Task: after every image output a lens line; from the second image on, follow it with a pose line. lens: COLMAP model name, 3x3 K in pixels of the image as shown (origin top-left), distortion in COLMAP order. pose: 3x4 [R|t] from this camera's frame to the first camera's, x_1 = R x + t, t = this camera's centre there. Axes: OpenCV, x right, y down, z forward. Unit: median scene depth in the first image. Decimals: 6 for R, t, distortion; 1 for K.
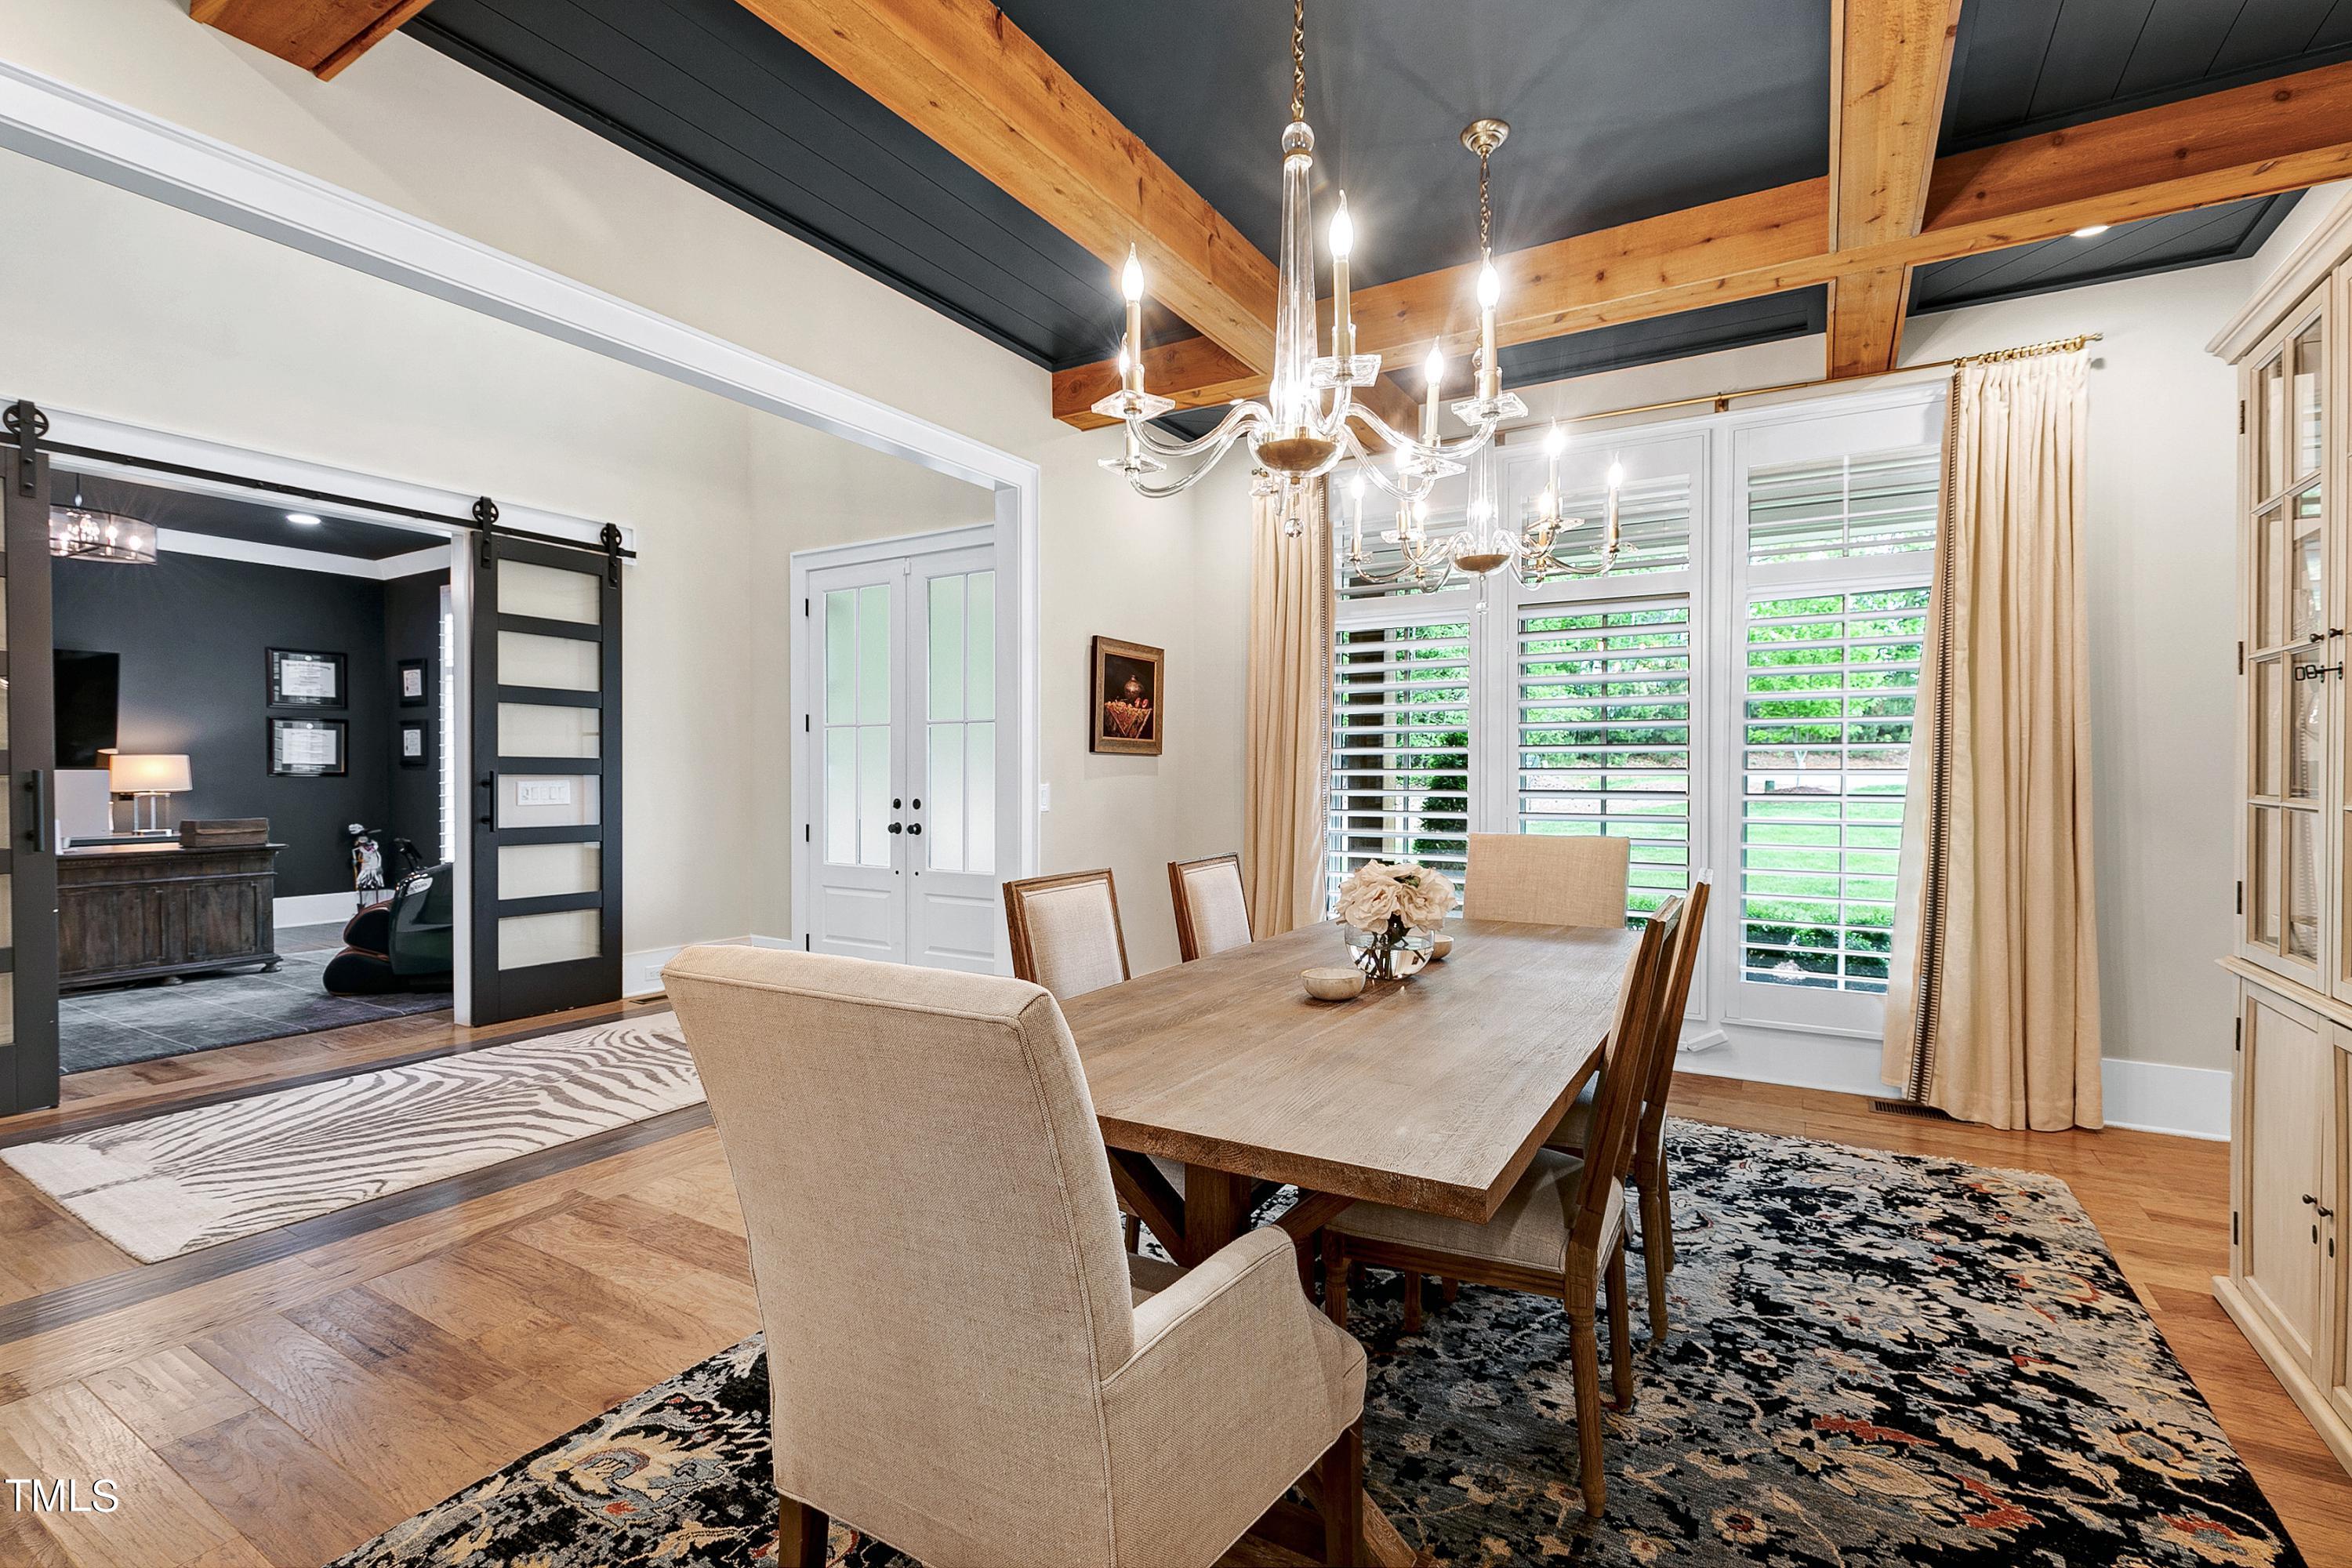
lens RADIAL K [[1066.1, 0, 1169.6], [0, 1066.1, 783.2], [0, 0, 1]] dist [0.004252, 0.000683]
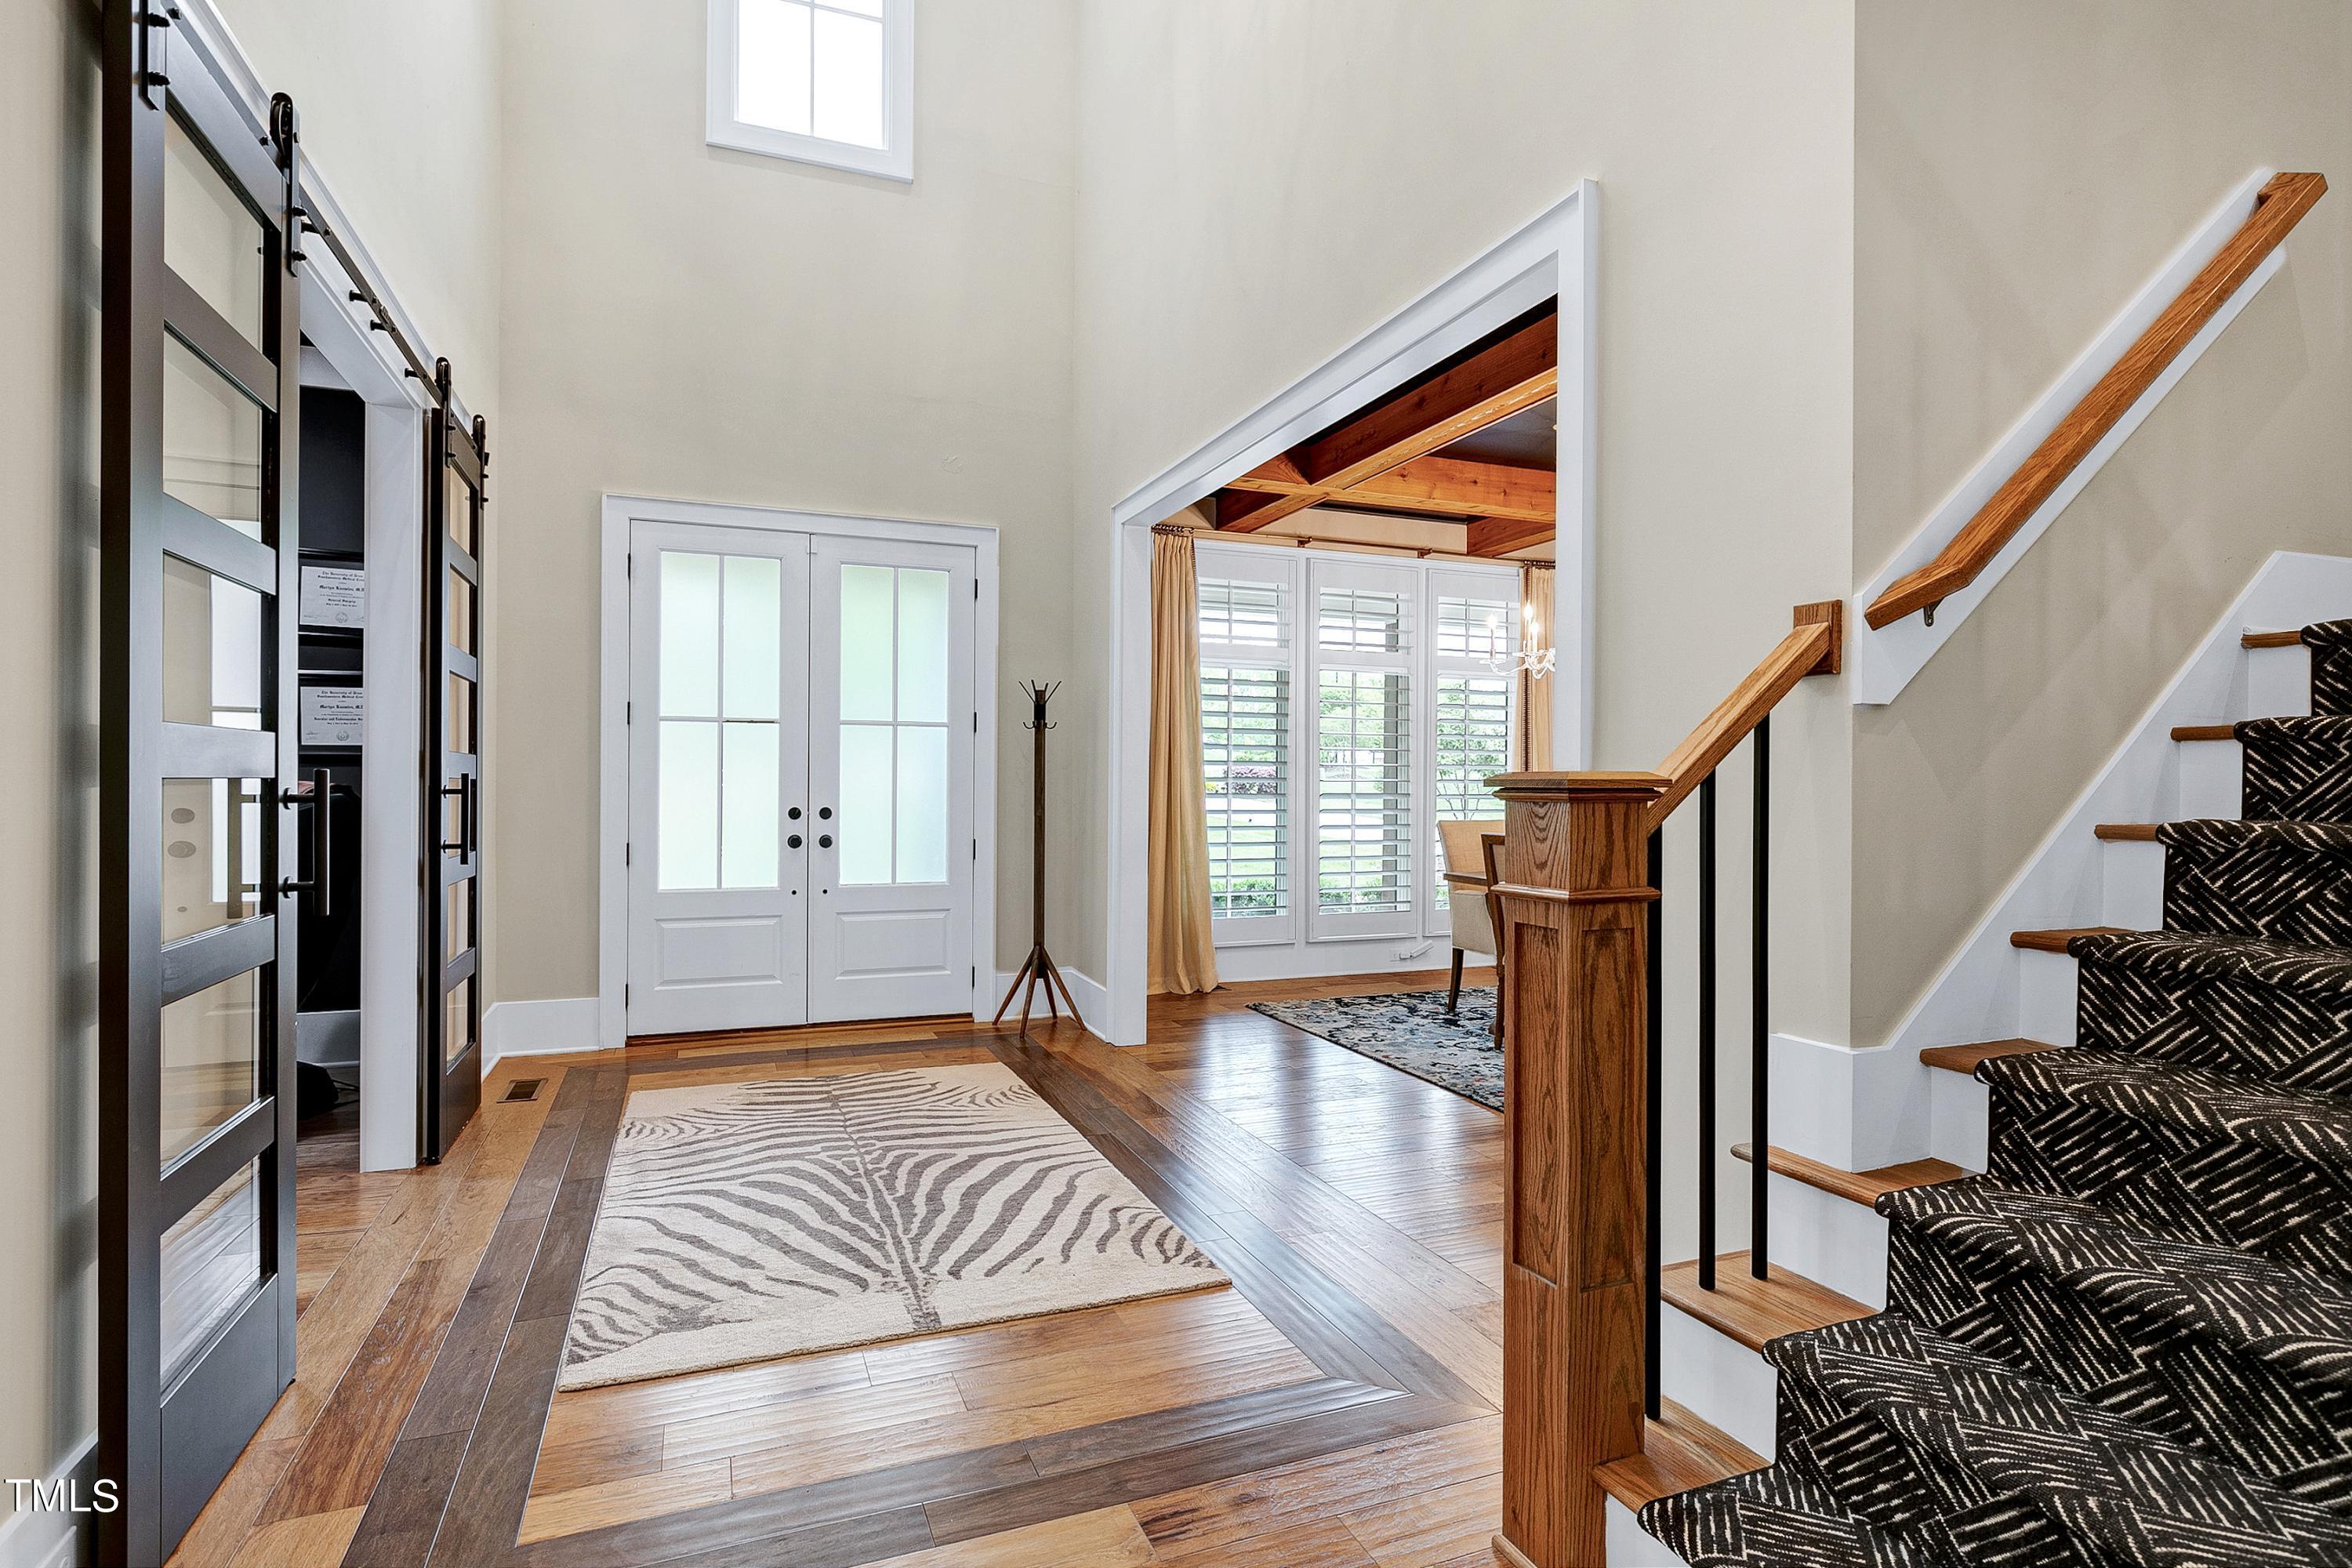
lens RADIAL K [[1166.1, 0, 1176.6], [0, 1166.1, 783.2], [0, 0, 1]] dist [0.000644, 0.000039]
pose [[0.591225, 0.000907, 0.806506, -1.303155], [0.003016, 0.999990, -0.003336, -0.002100], [-0.806501, 0.004404, 0.591217, 0.289595]]
